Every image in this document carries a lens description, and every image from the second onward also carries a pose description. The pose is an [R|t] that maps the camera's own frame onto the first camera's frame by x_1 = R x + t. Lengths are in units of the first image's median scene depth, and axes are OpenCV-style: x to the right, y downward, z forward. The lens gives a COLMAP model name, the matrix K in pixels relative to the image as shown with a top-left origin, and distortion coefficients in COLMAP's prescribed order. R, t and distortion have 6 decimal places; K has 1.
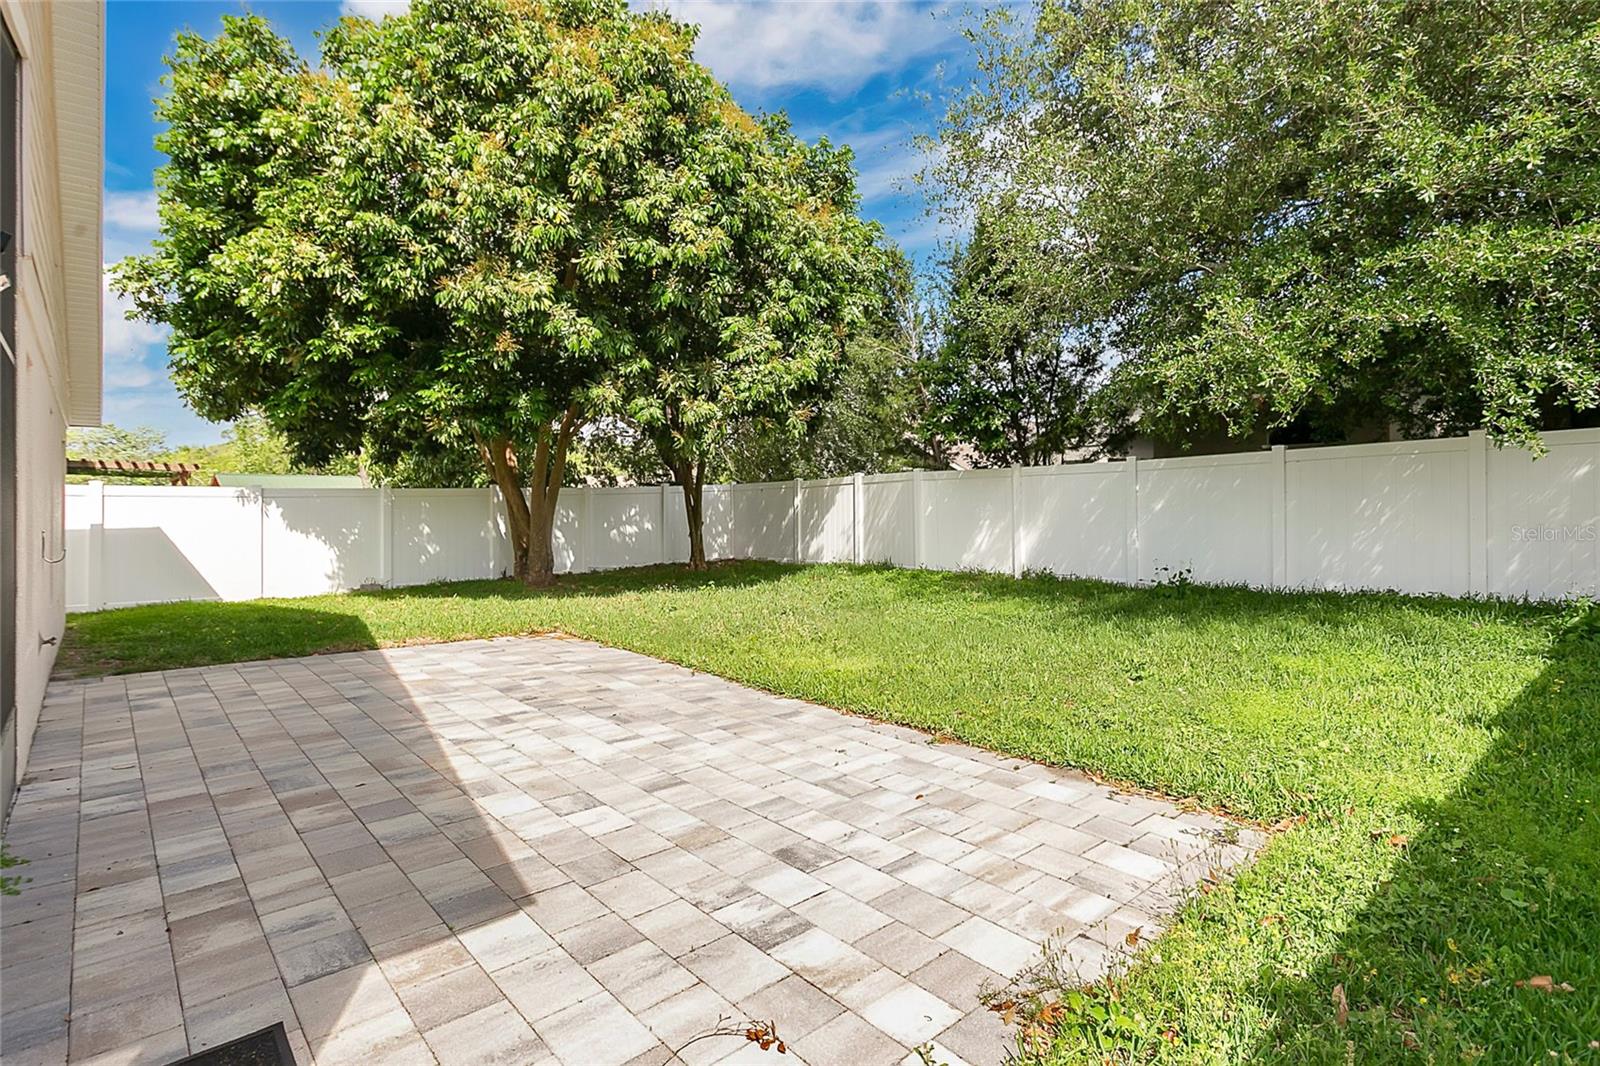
lens RADIAL K [[788.3, 0, 804.5], [0, 788.3, 491.1], [0, 0, 1]] dist [-0.000134, -0.000046]
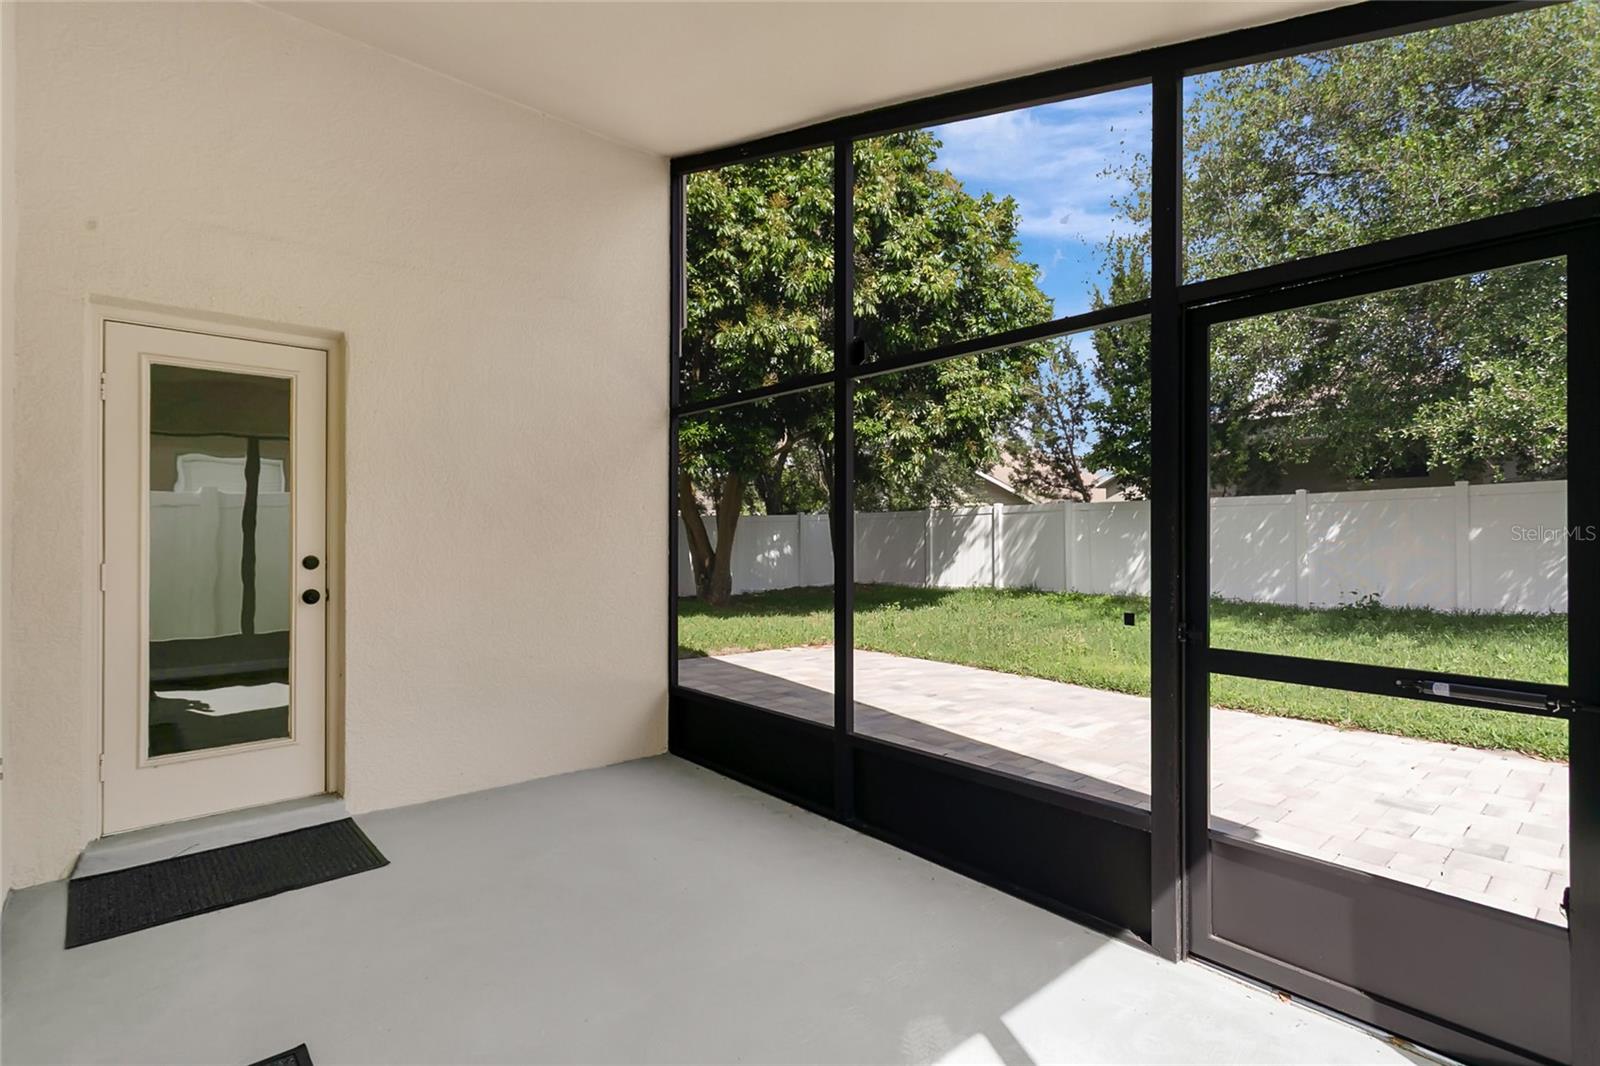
lens RADIAL K [[781.6, 0, 805.1], [0, 781.6, 526.8], [0, 0, 1]] dist [-0.000576, 0.000064]
pose [[0.999958, 0.007541, -0.005147, -0.335544], [-0.007504, 0.999946, 0.007202, 0.008221], [0.005201, -0.007163, 0.999961, -0.083457]]
